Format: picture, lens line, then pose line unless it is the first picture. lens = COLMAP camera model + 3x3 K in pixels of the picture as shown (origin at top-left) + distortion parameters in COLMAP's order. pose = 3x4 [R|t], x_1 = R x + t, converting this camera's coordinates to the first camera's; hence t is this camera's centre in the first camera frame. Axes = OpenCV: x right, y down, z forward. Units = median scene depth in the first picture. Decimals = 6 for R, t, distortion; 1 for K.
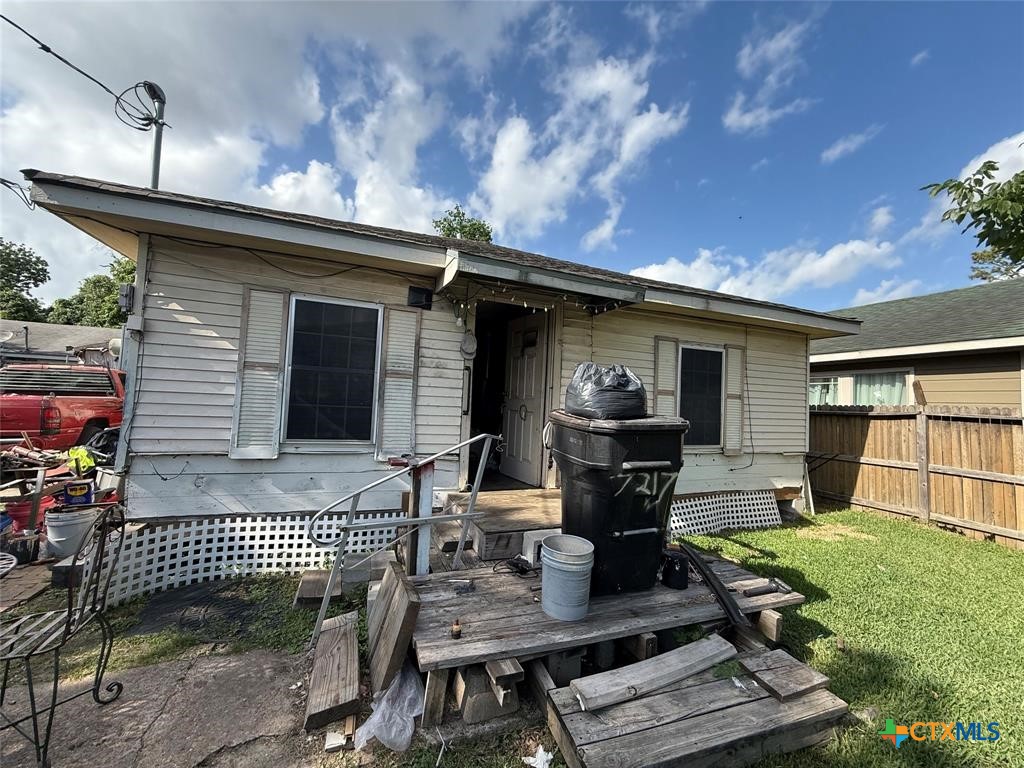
lens RADIAL K [[408.0, 0, 509.3], [0, 408.0, 375.9], [0, 0, 1]] dist [0.000471, 0.000405]
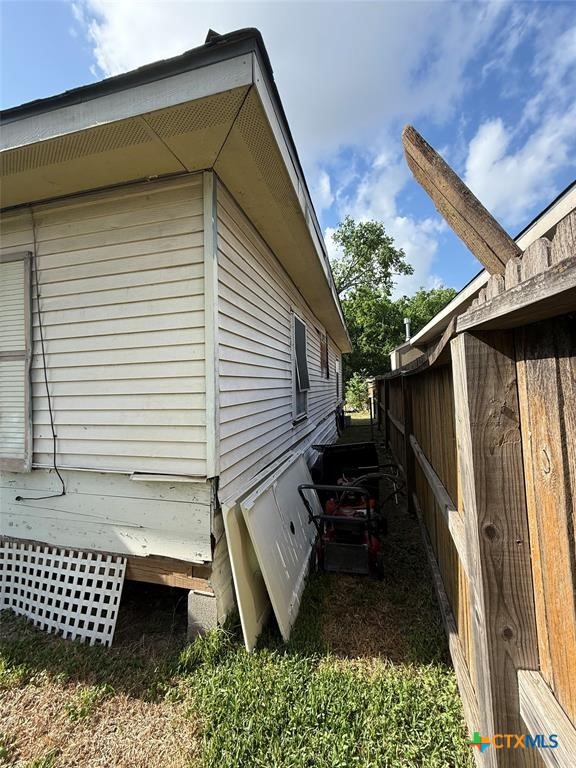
lens RADIAL K [[306.0, 0, 288.3], [0, 306.0, 385.8], [0, 0, 1]] dist [0.000471, 0.000405]
pose [[0.803699, -0.078758, -0.589801, 1.028773], [0.093477, 0.995606, -0.005570, 0.118943], [0.587648, -0.050656, 0.807530, 0.873231]]
